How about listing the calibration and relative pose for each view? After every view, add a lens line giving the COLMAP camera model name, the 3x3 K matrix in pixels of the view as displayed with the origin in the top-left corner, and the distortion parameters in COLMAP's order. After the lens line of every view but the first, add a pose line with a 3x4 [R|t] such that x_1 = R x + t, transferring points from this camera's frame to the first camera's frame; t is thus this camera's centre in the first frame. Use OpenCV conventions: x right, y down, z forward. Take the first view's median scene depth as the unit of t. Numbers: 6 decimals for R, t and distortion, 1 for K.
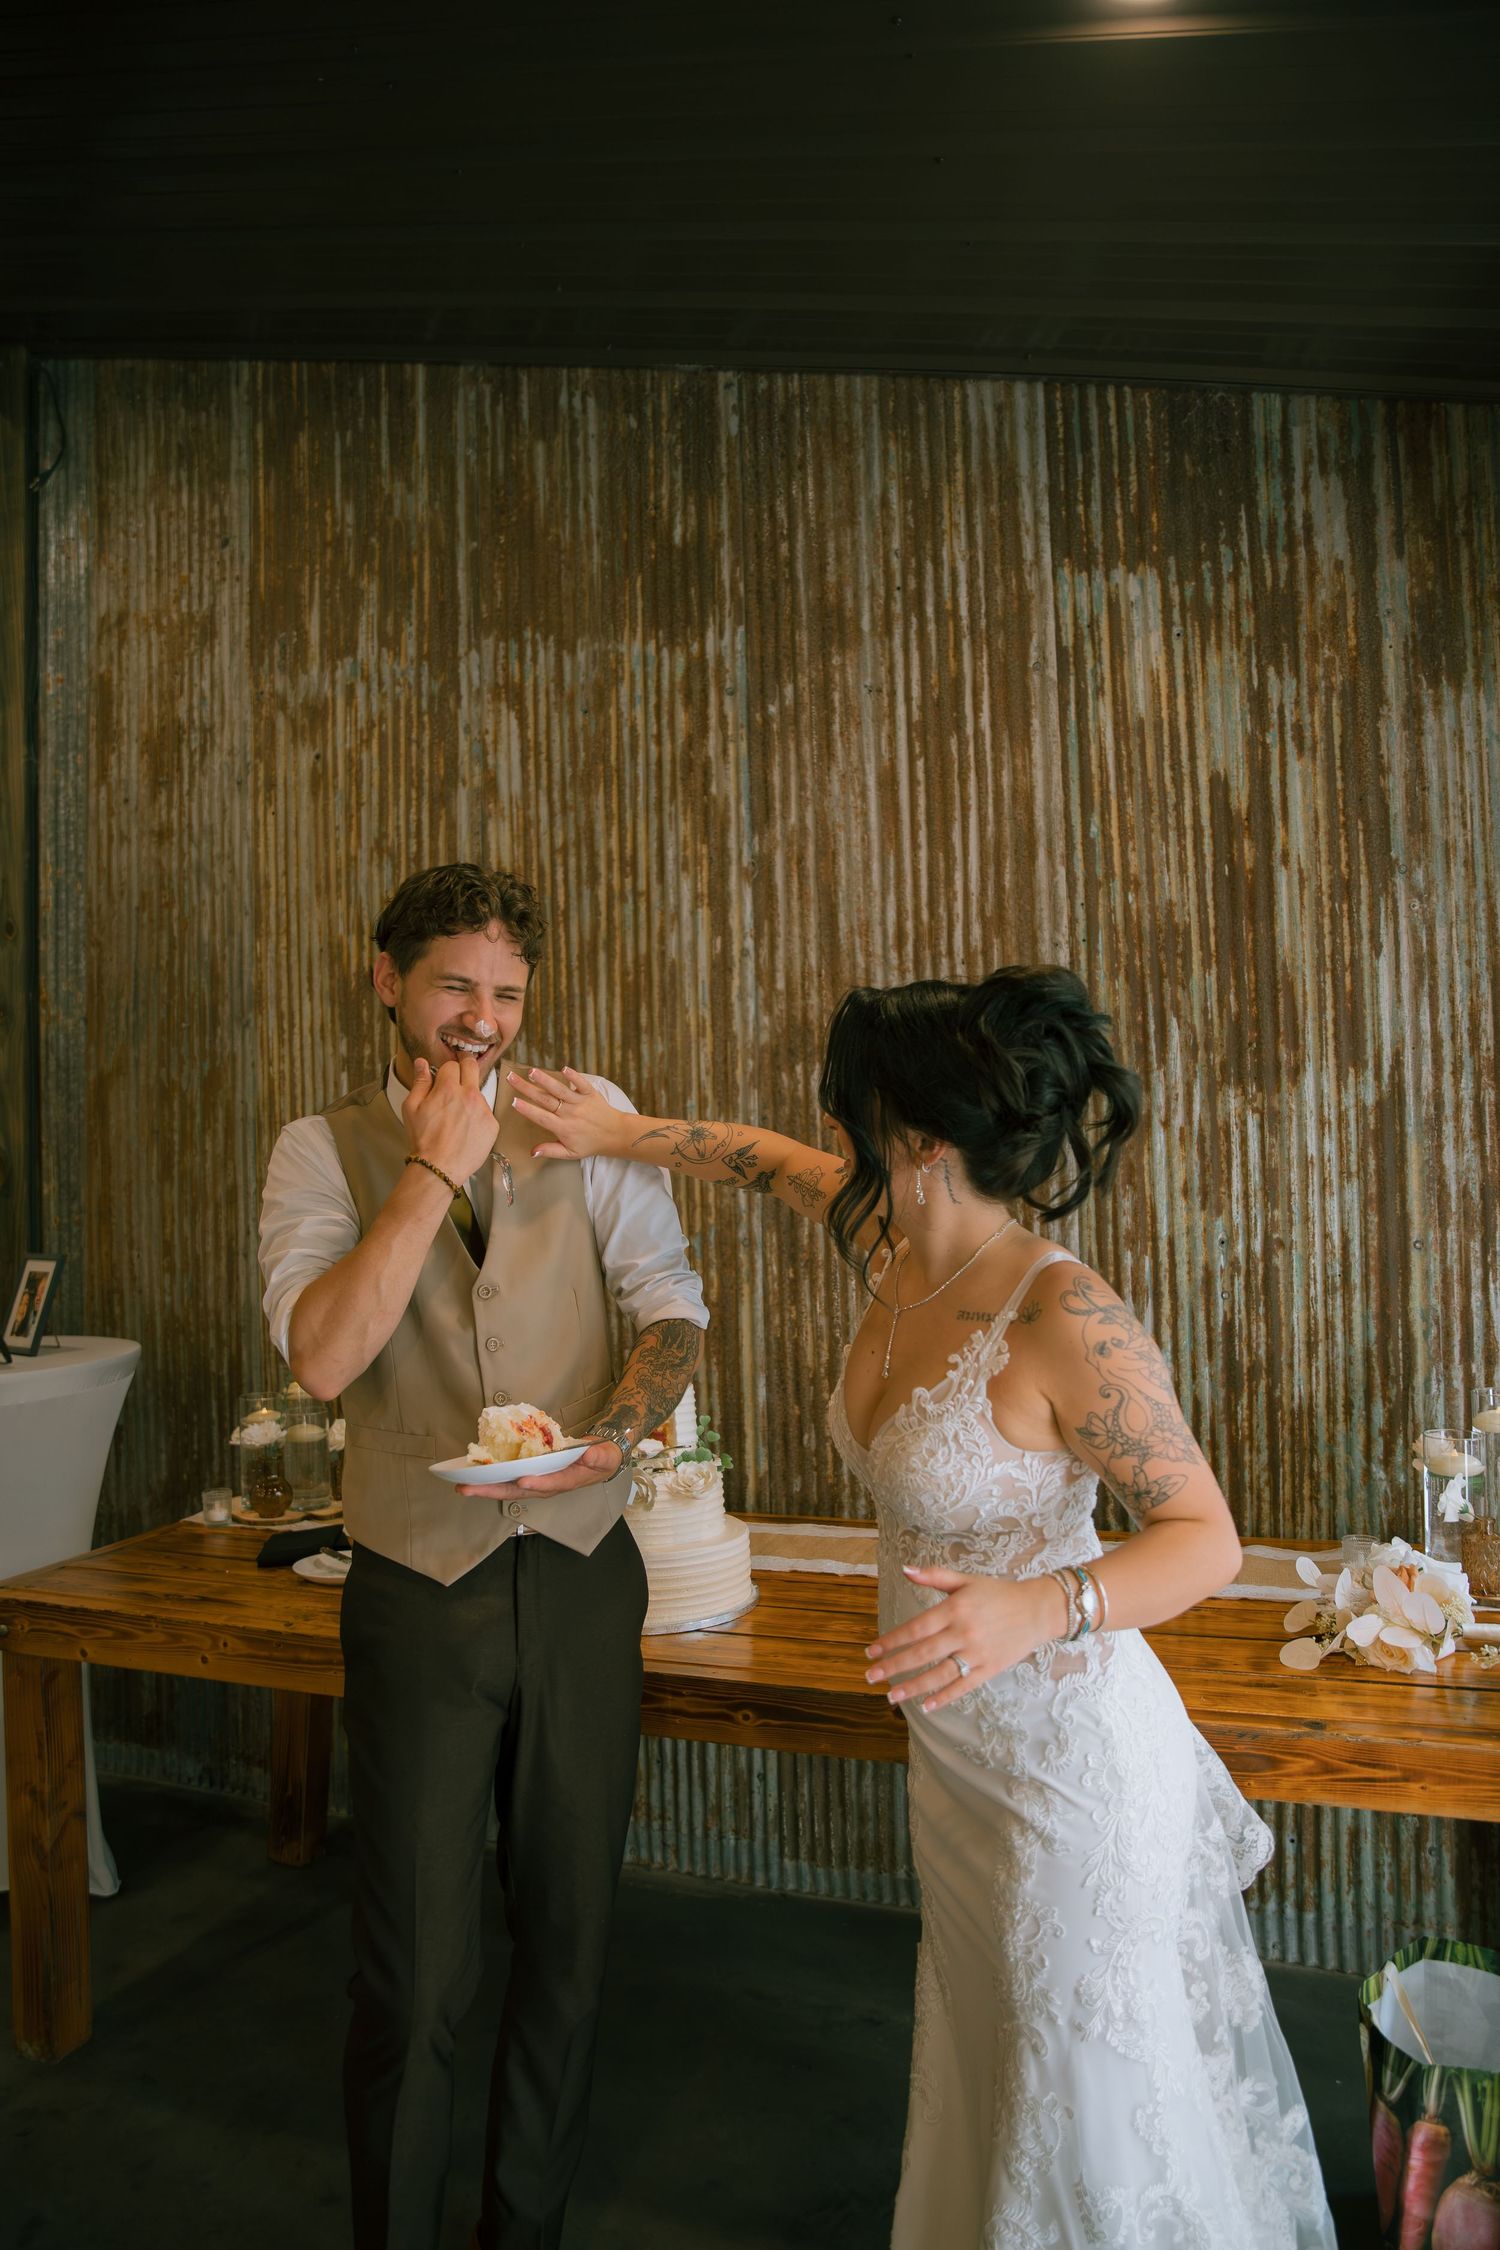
lens RADIAL K [[1601.1, 0, 703.7], [0, 1601.1, 1117.9], [0, 0, 1]] dist [-0.097930, 0.078813]
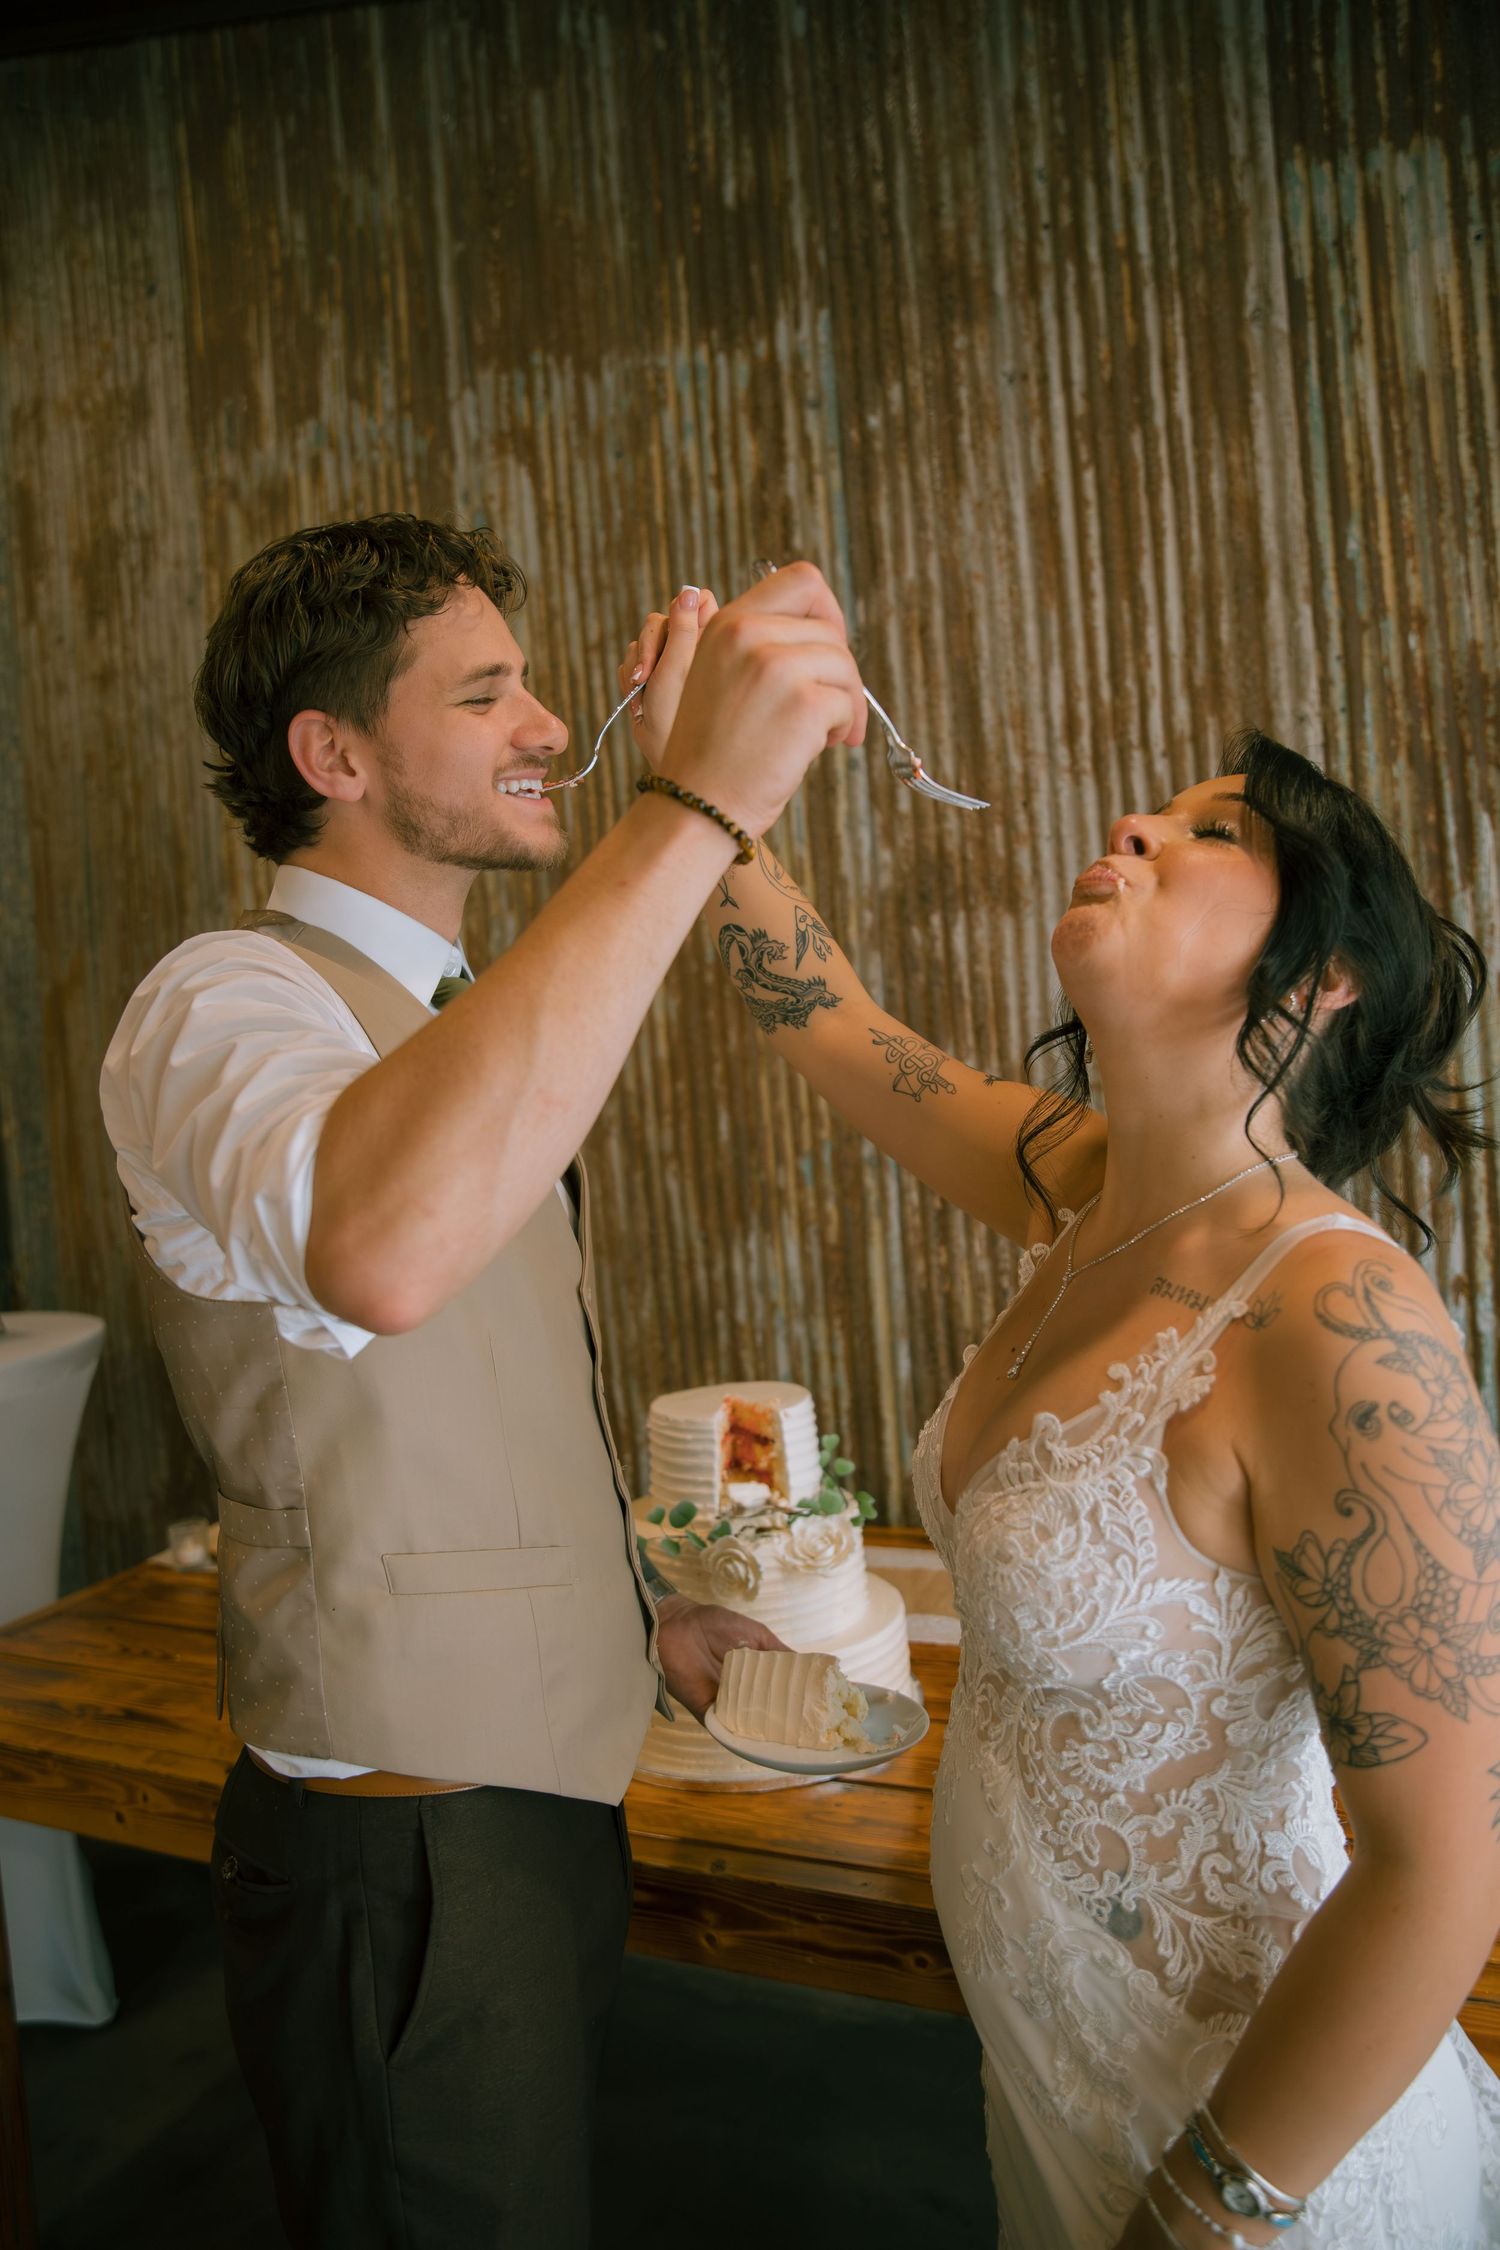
lens RADIAL K [[1601.1, 0, 712.1], [0, 1601.1, 1131.9], [0, 0, 1]] dist [-0.097930, 0.078813]
pose [[0.996764, -0.048557, -0.064055, 0.000459], [0.053434, 0.995617, 0.076758, 0.003736], [0.060047, -0.079932, 0.994990, 0.267988]]
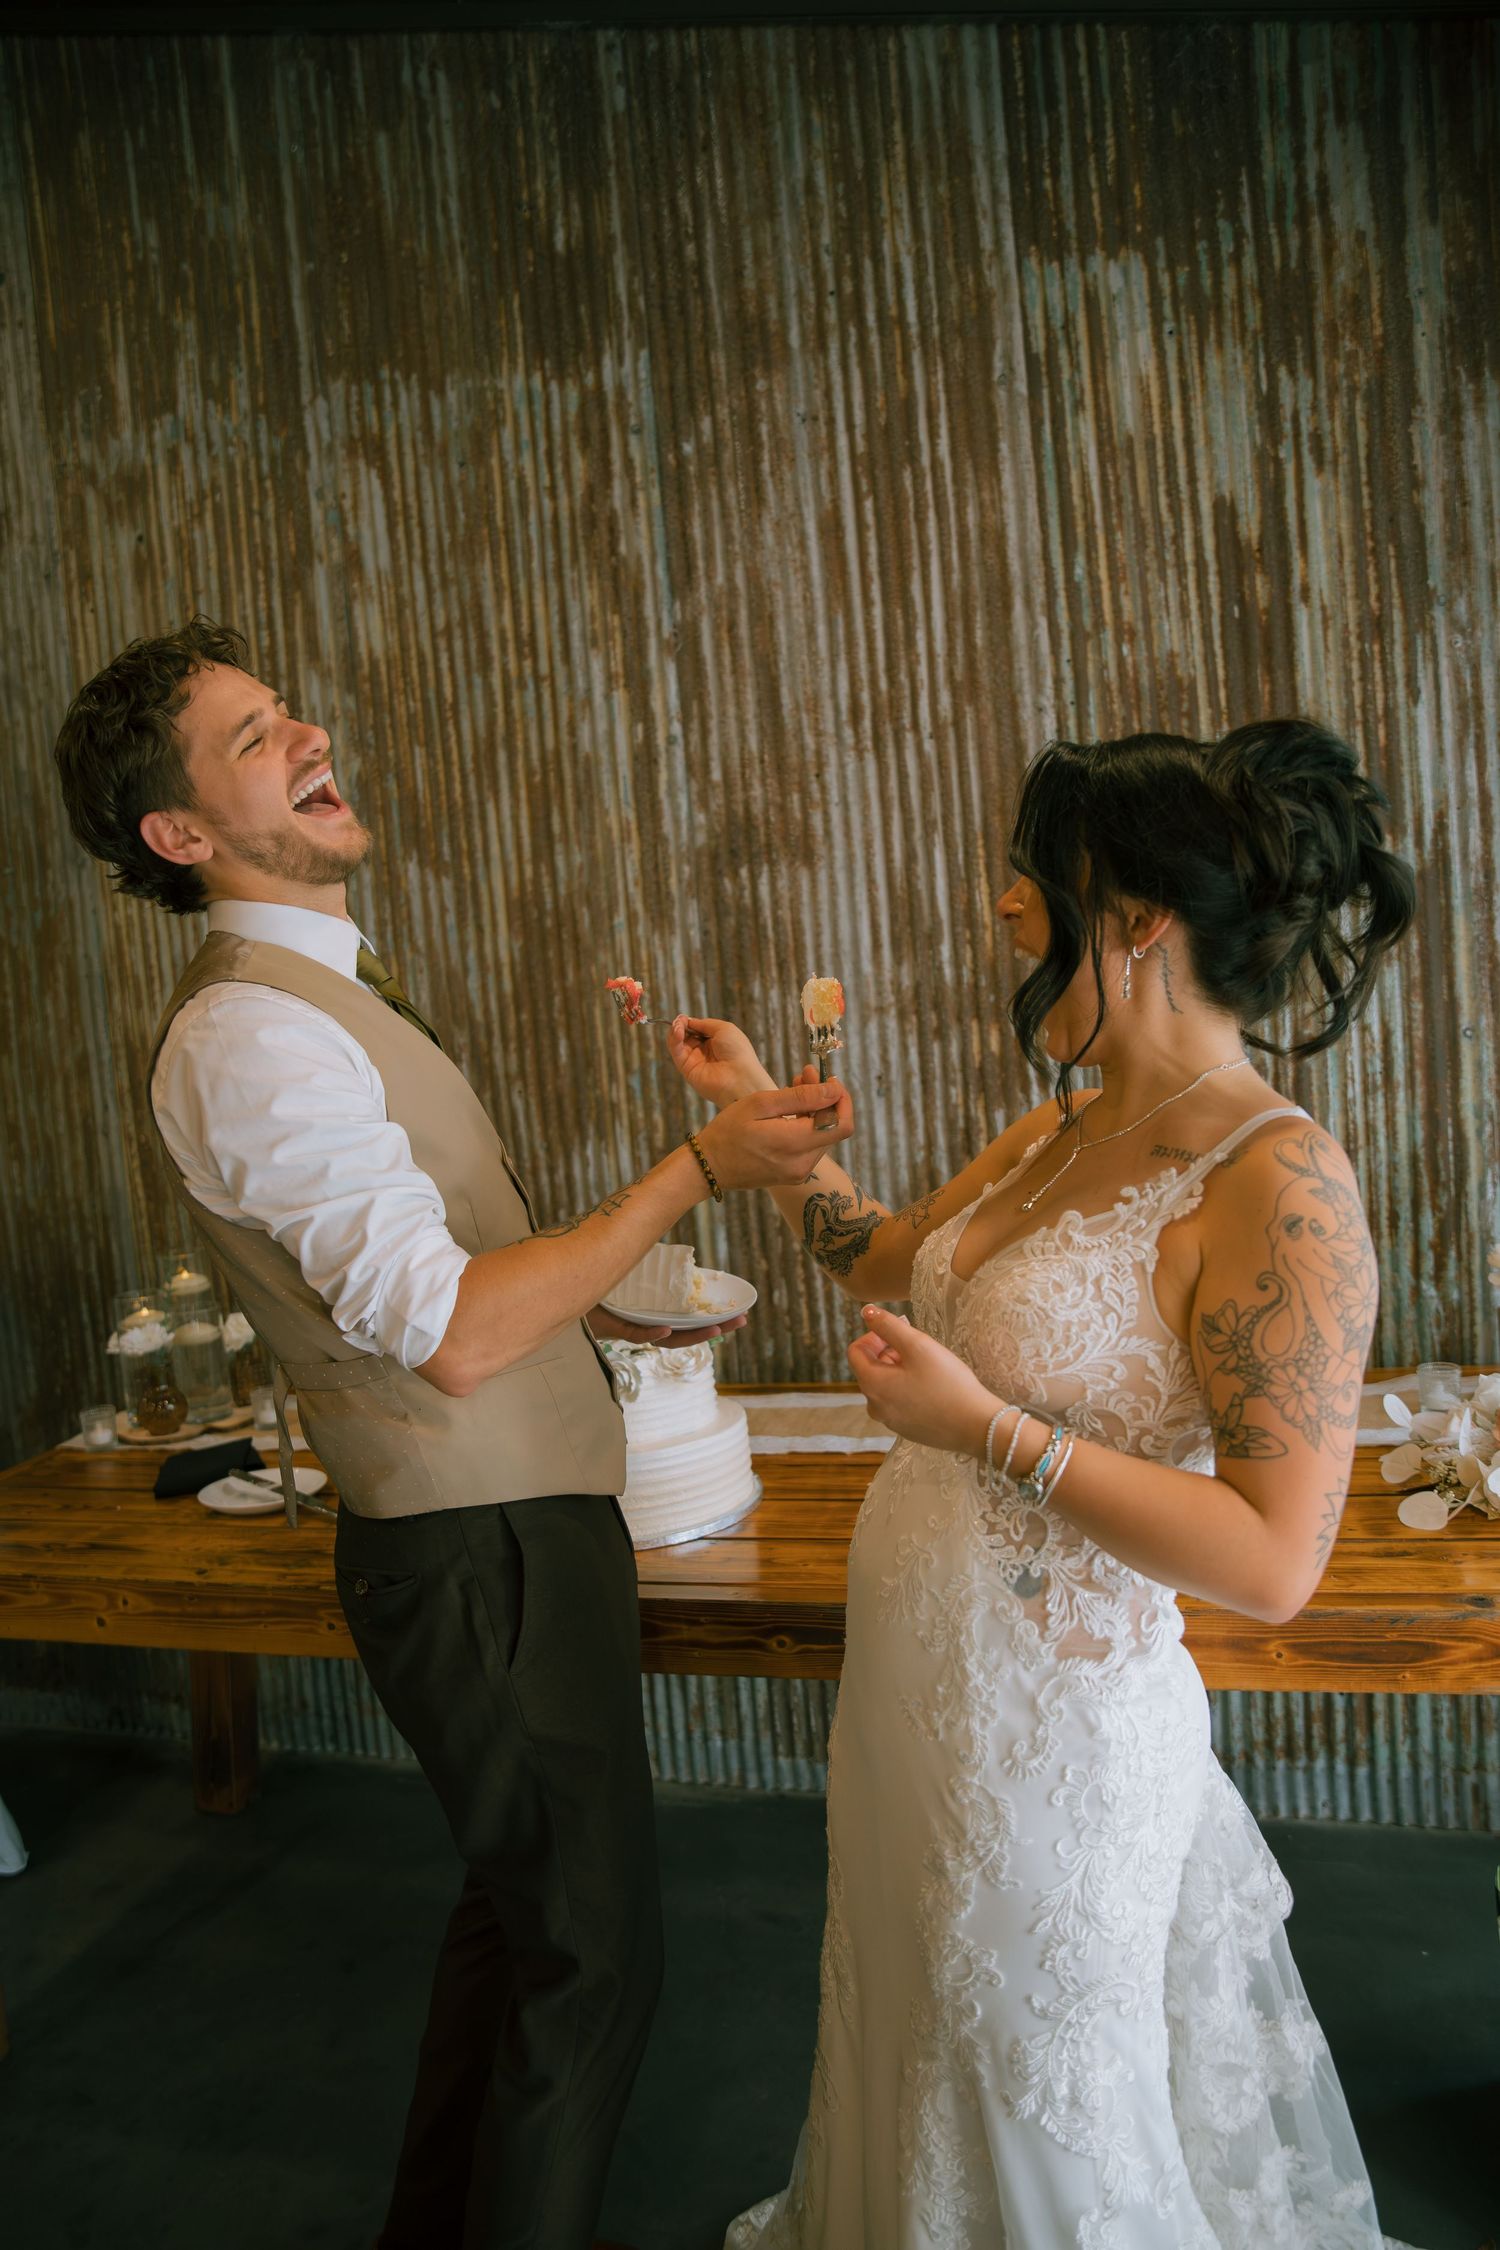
lens RADIAL K [[1601.1, 0, 715.6], [0, 1601.1, 1128.7], [0, 0, 1]] dist [-0.097930, 0.078813]
pose [[0.993817, -0.066027, 0.089260, -0.041077], [0.056570, 0.992903, 0.104612, 0.015239], [-0.095534, -0.098916, 0.990499, 0.136689]]
